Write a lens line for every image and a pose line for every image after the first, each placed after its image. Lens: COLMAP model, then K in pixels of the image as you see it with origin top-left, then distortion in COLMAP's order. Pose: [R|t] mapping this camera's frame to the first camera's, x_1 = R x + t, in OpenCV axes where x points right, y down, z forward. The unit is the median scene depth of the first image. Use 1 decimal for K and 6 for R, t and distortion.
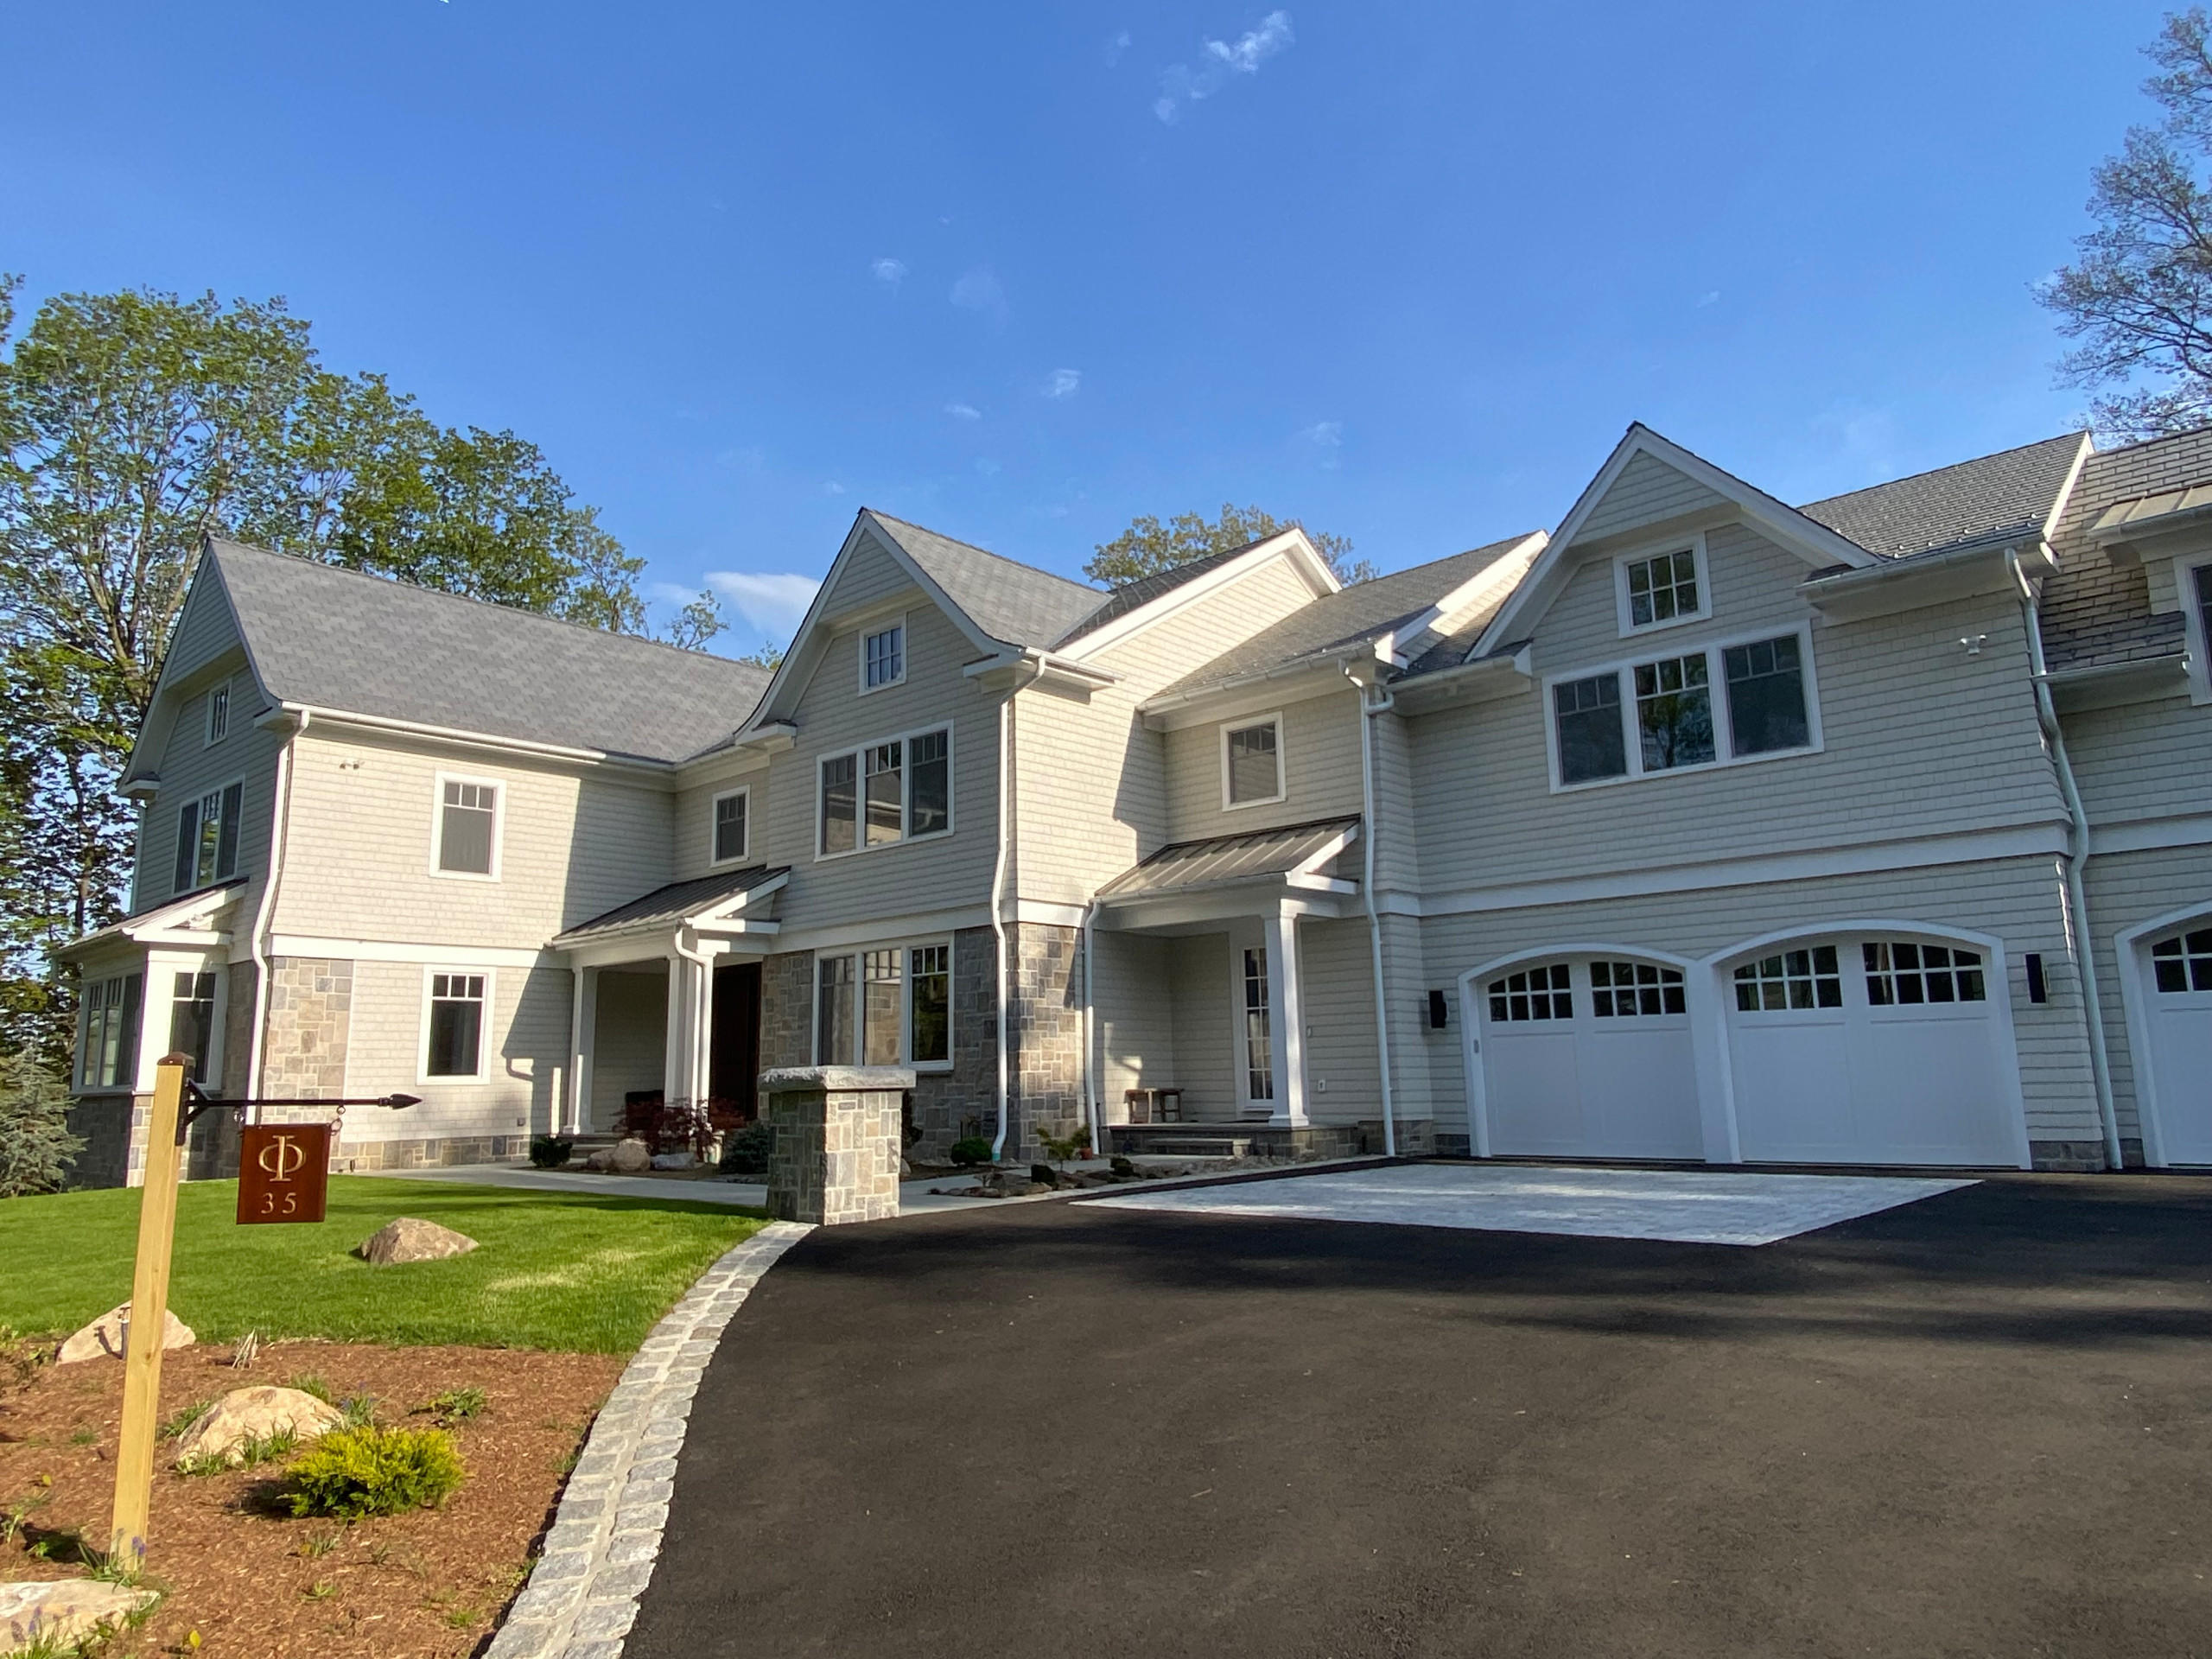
lens RADIAL K [[1437.1, 0, 1097.9], [0, 1437.1, 821.6], [0, 0, 1]] dist [0.112593, -0.152607]
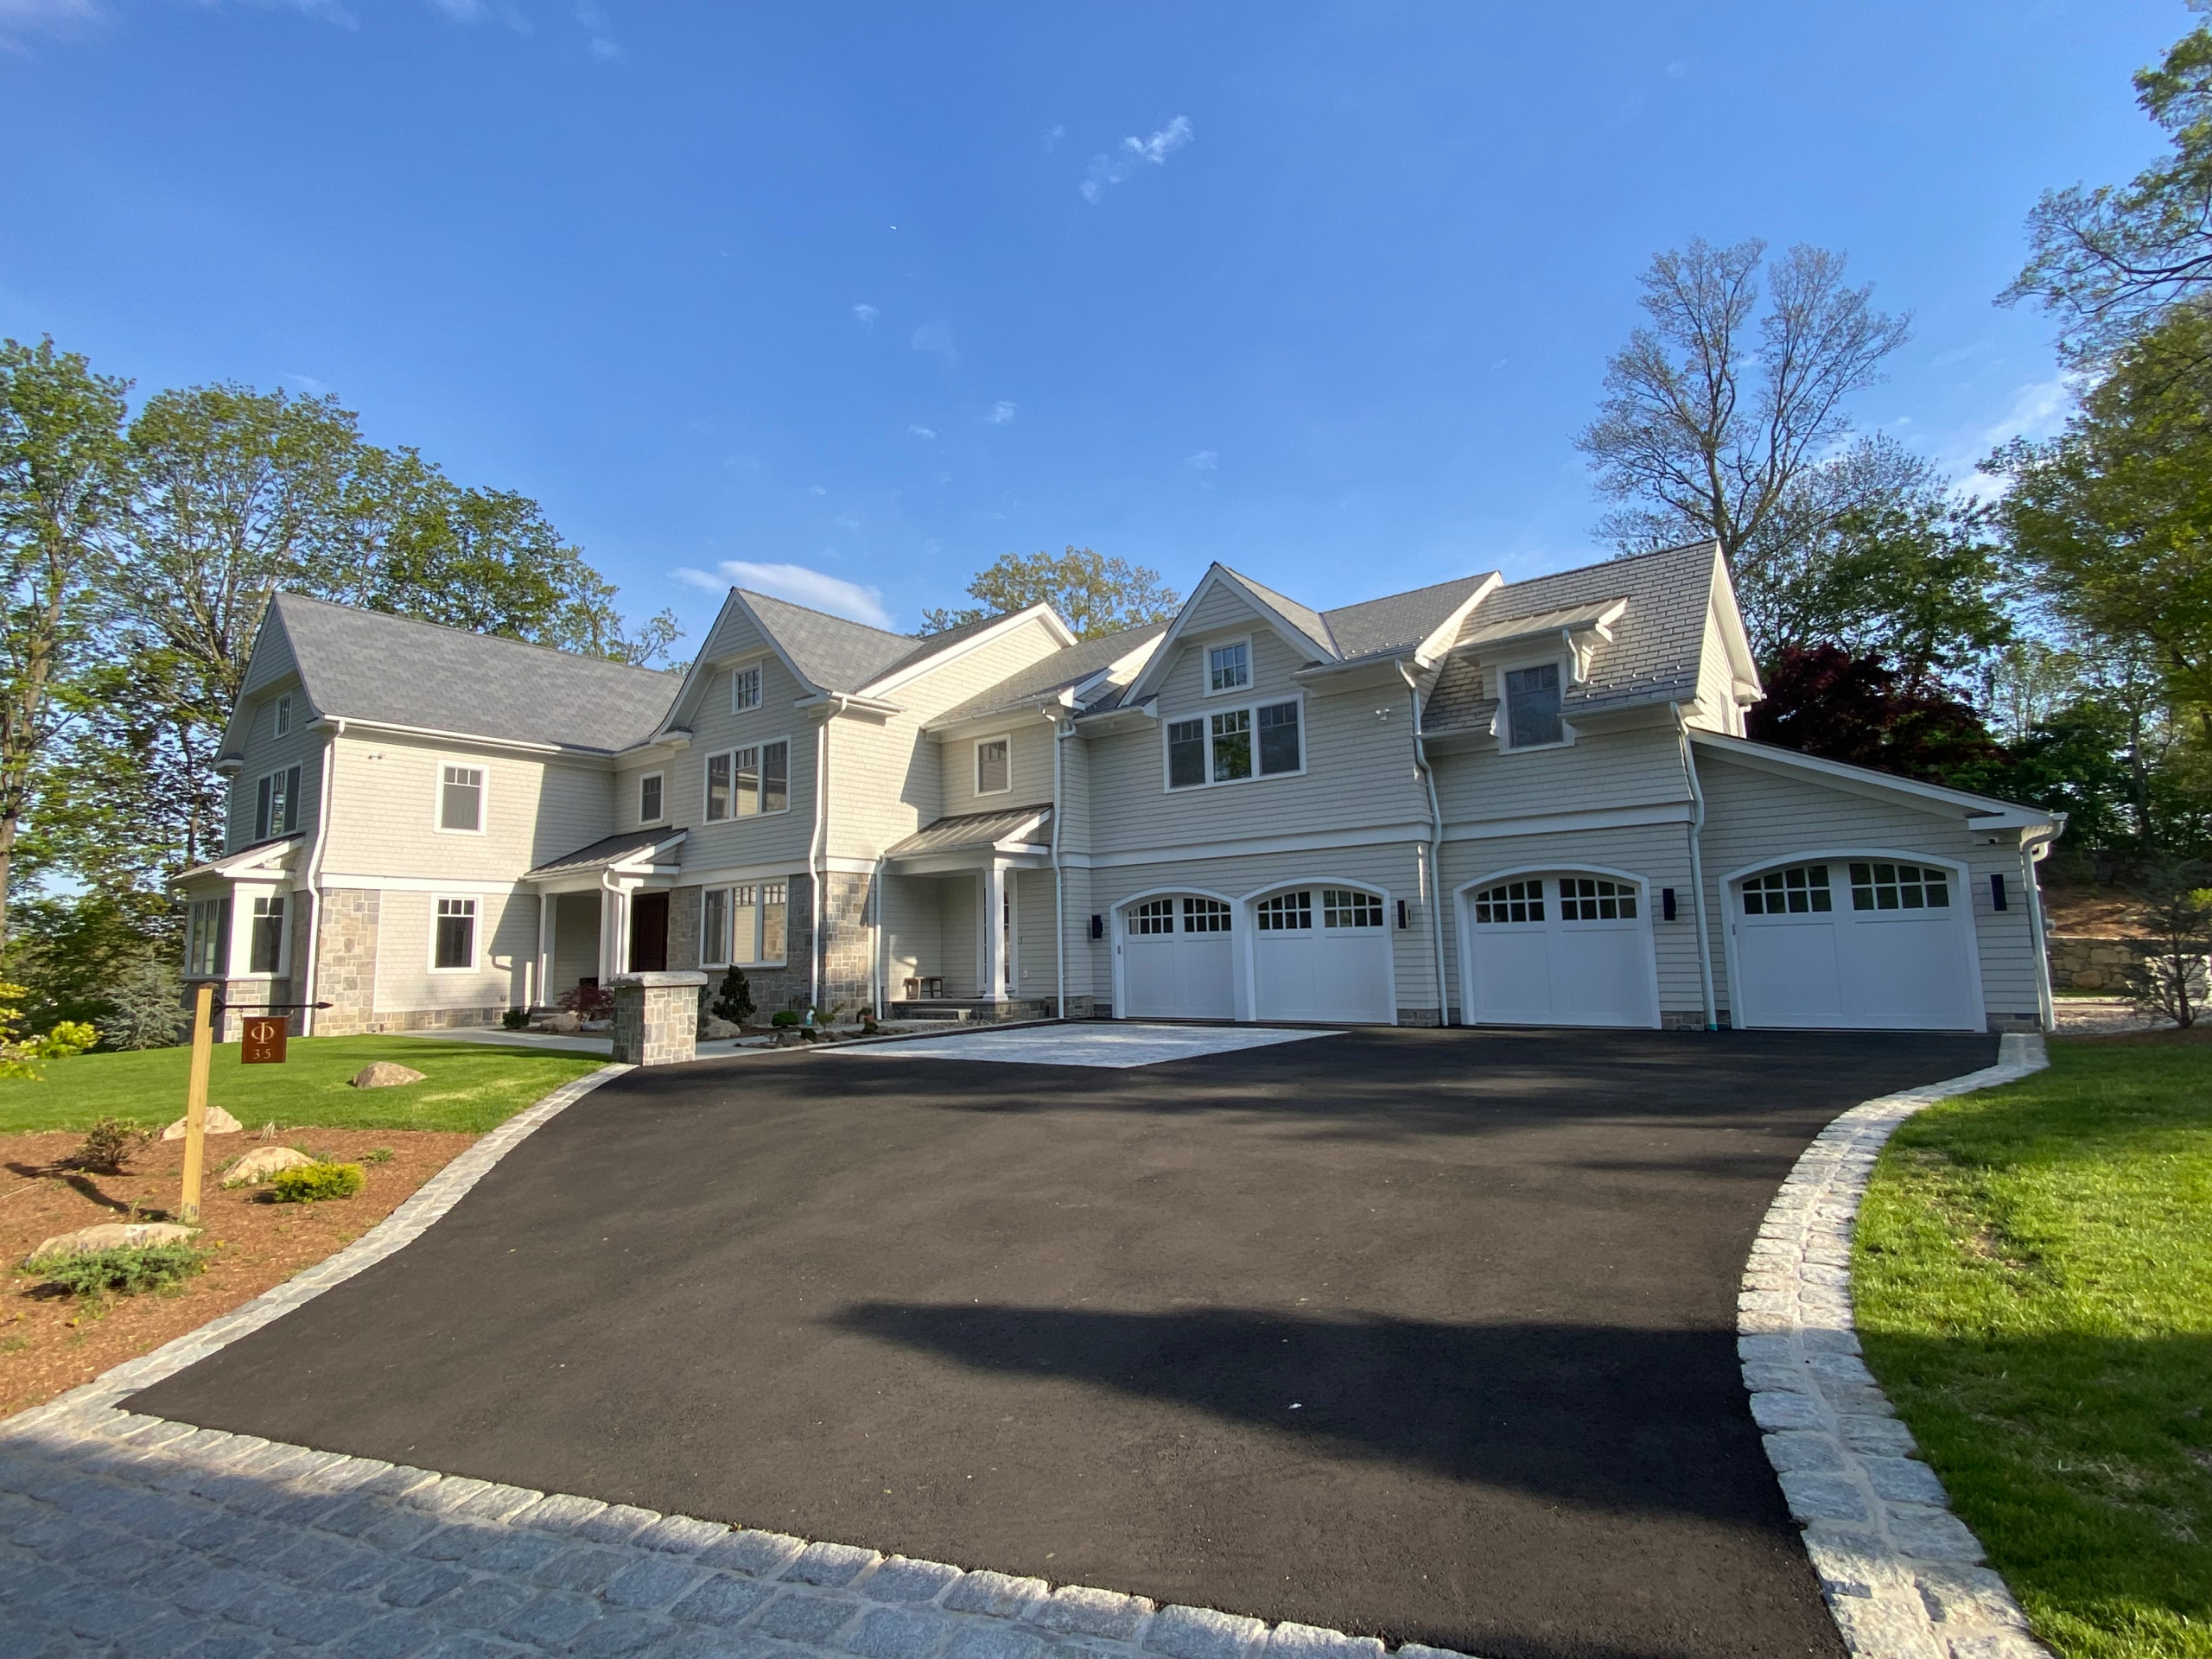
lens RADIAL K [[1085.6, 0, 1100.2], [0, 1085.6, 824.0], [0, 0, 1]] dist [0.059516, -0.069999]
pose [[0.996574, 0.009555, 0.082150, 0.136970], [-0.013984, 0.998469, 0.053515, -0.046056], [-0.081513, -0.054481, 0.995182, -0.174435]]
